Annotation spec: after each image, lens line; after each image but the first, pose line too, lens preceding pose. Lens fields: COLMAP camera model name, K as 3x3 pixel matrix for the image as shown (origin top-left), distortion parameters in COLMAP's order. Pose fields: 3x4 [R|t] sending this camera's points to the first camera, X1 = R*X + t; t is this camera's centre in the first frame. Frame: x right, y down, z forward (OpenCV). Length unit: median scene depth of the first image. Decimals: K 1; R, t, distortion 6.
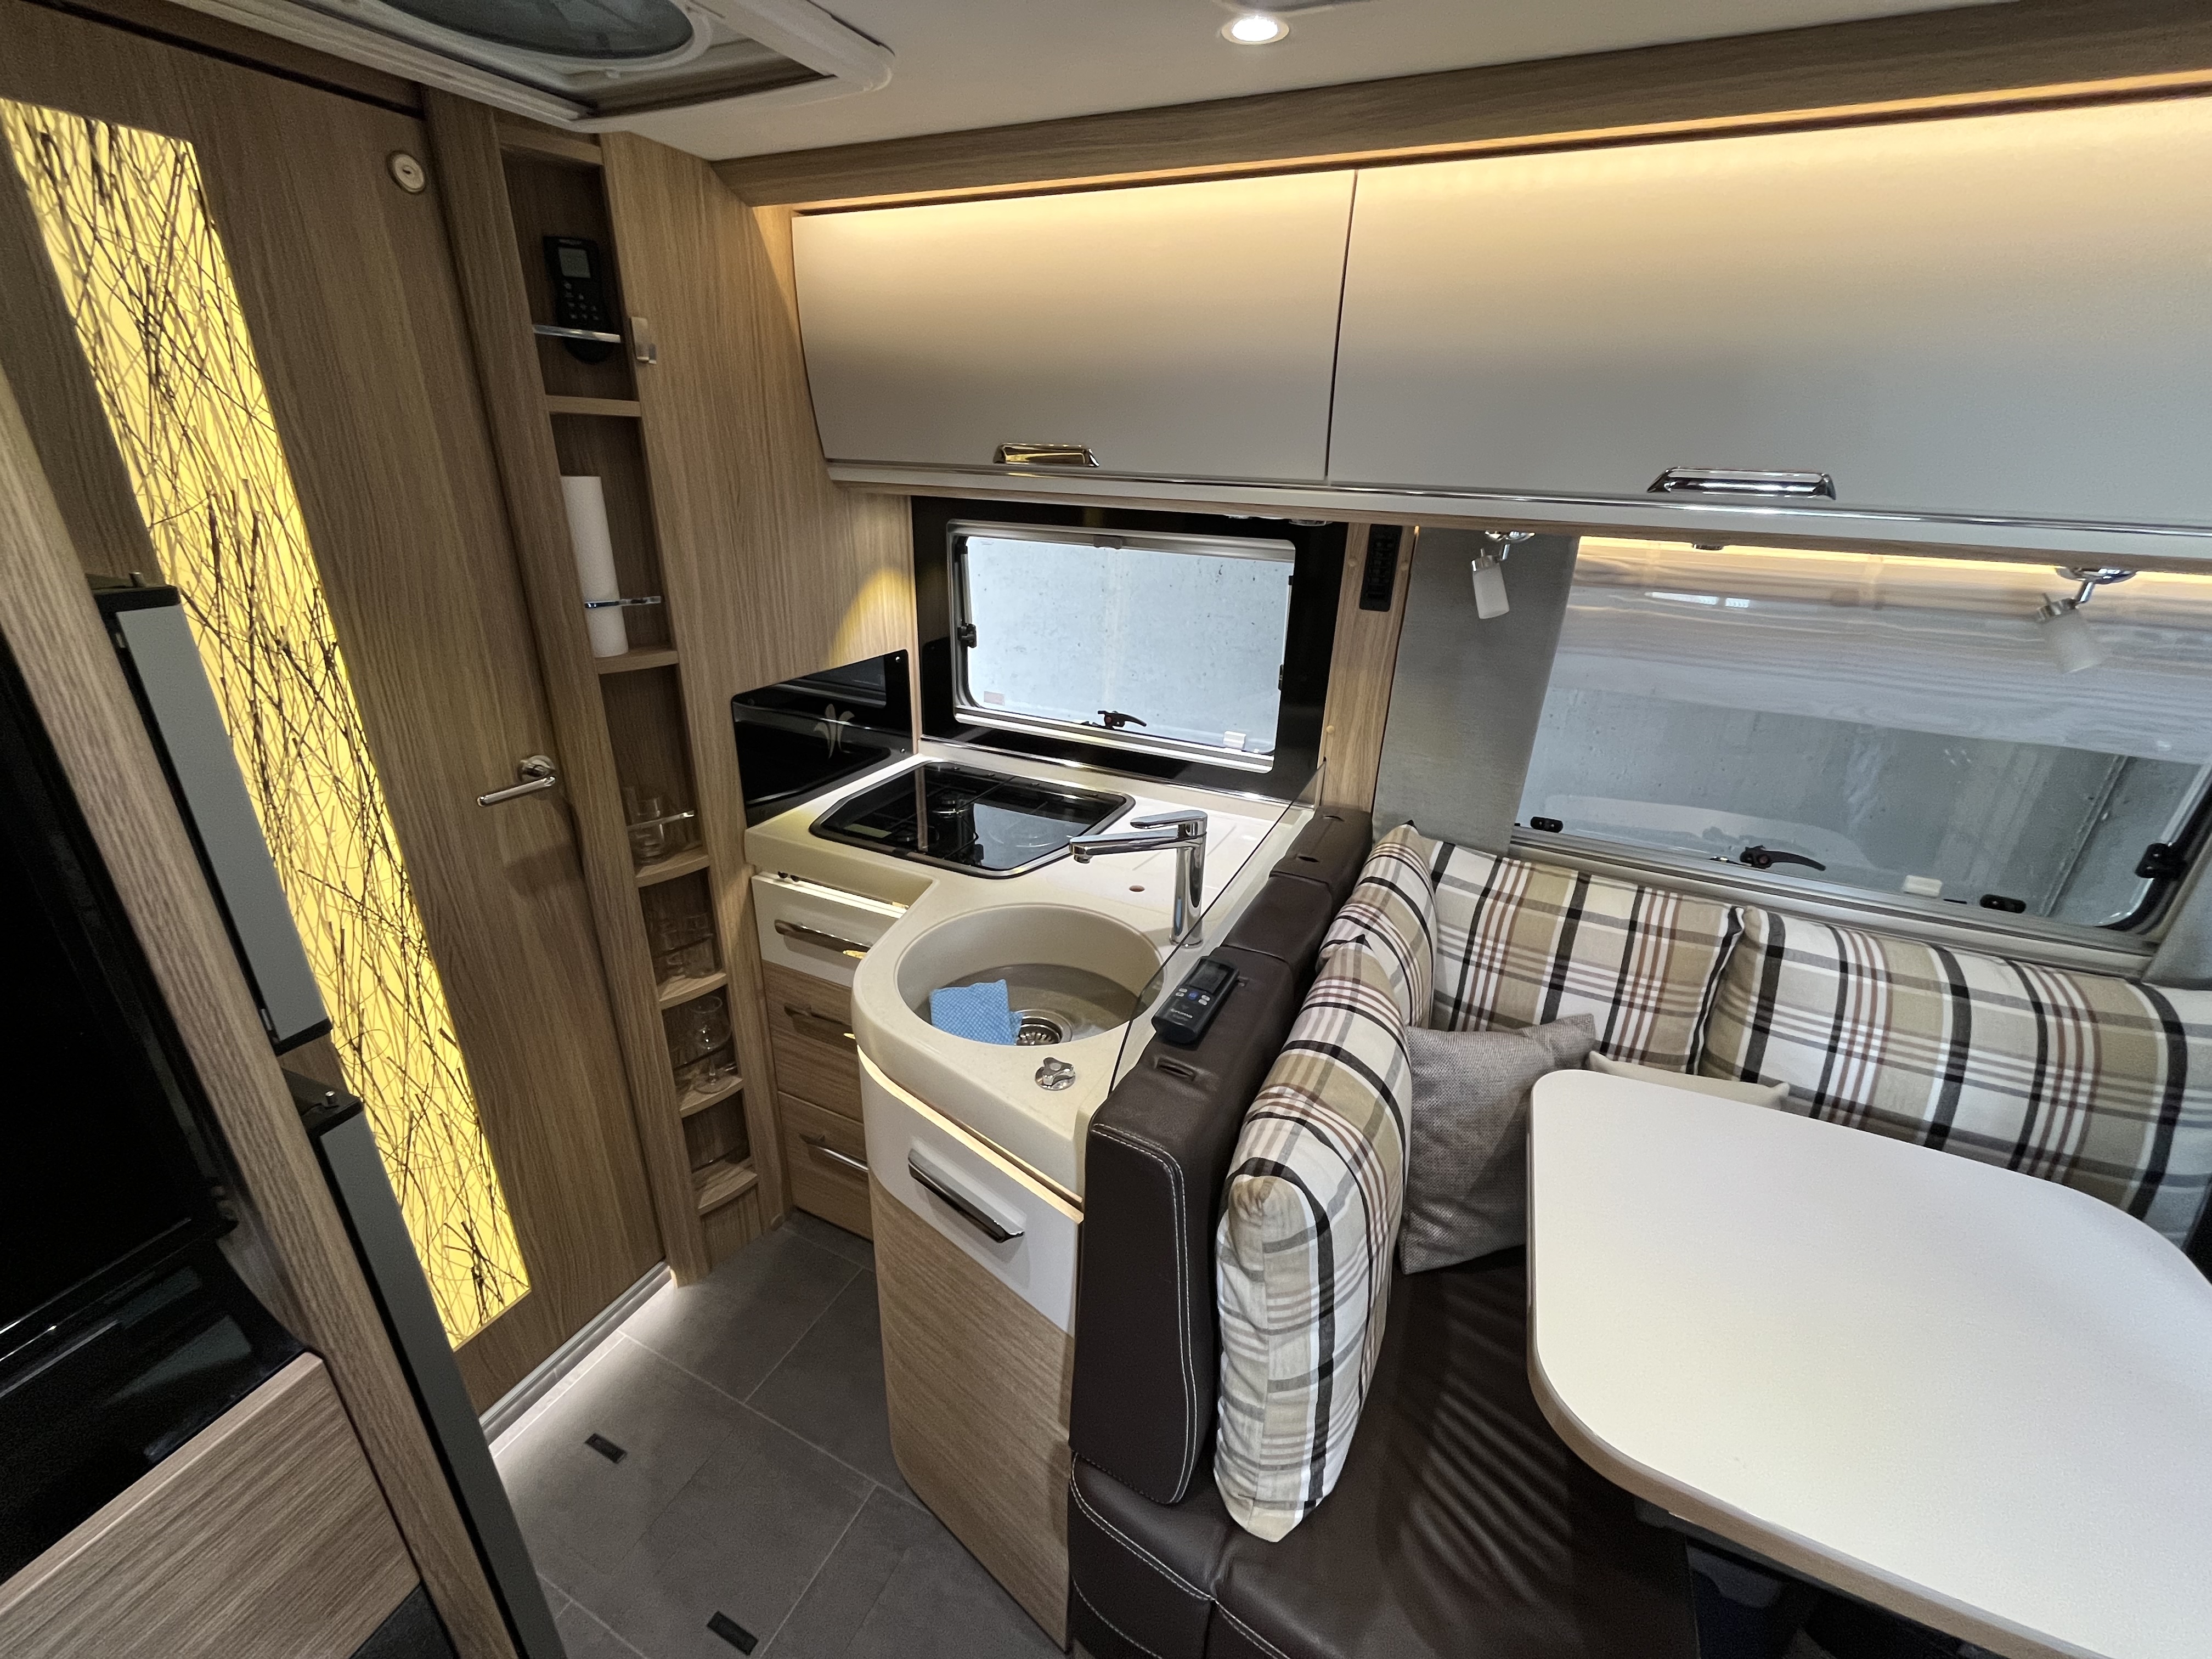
lens RADIAL K [[897.0, 0, 1106.0], [0, 897.0, 829.5], [0, 0, 1]] dist [-0.000271, -0.000533]
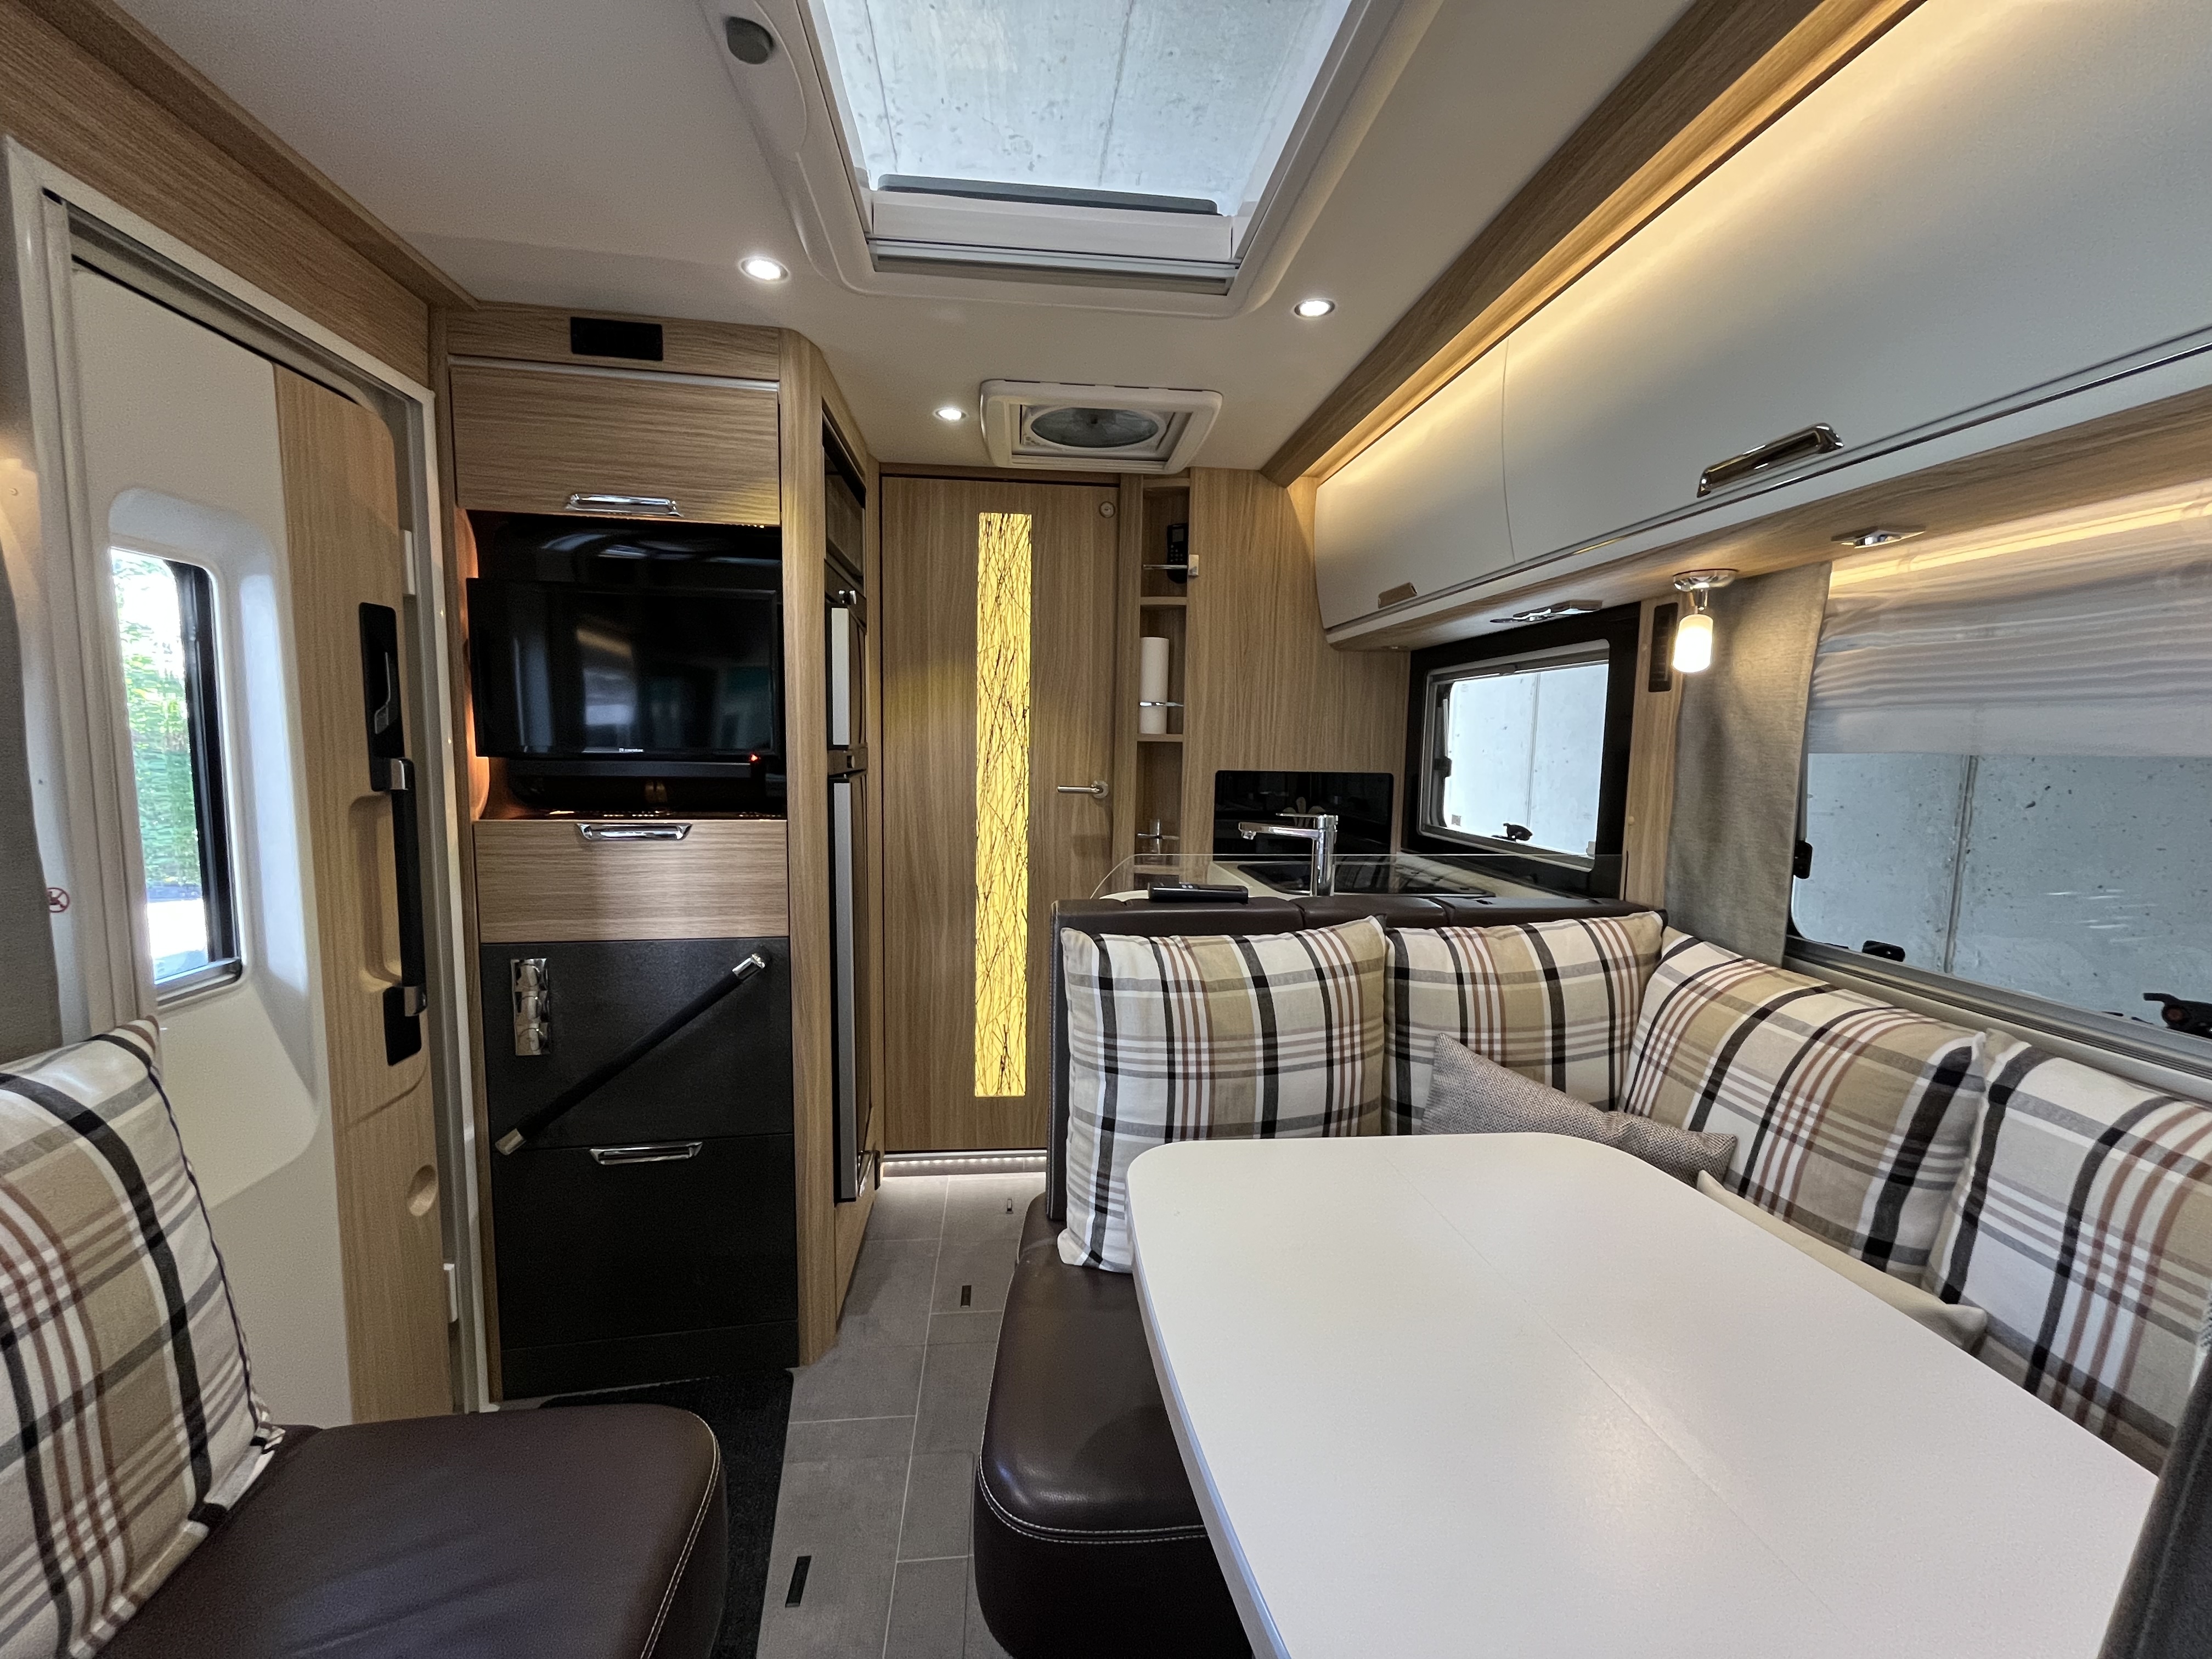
lens RADIAL K [[897.0, 0, 1106.0], [0, 897.0, 829.5], [0, 0, 1]] dist [-0.000271, -0.000533]
pose [[0.521835, 0.062245, -0.850772, 0.944773], [-0.331190, 0.933883, -0.134815, 0.256886], [0.786131, 0.352119, 0.507948, 0.108377]]
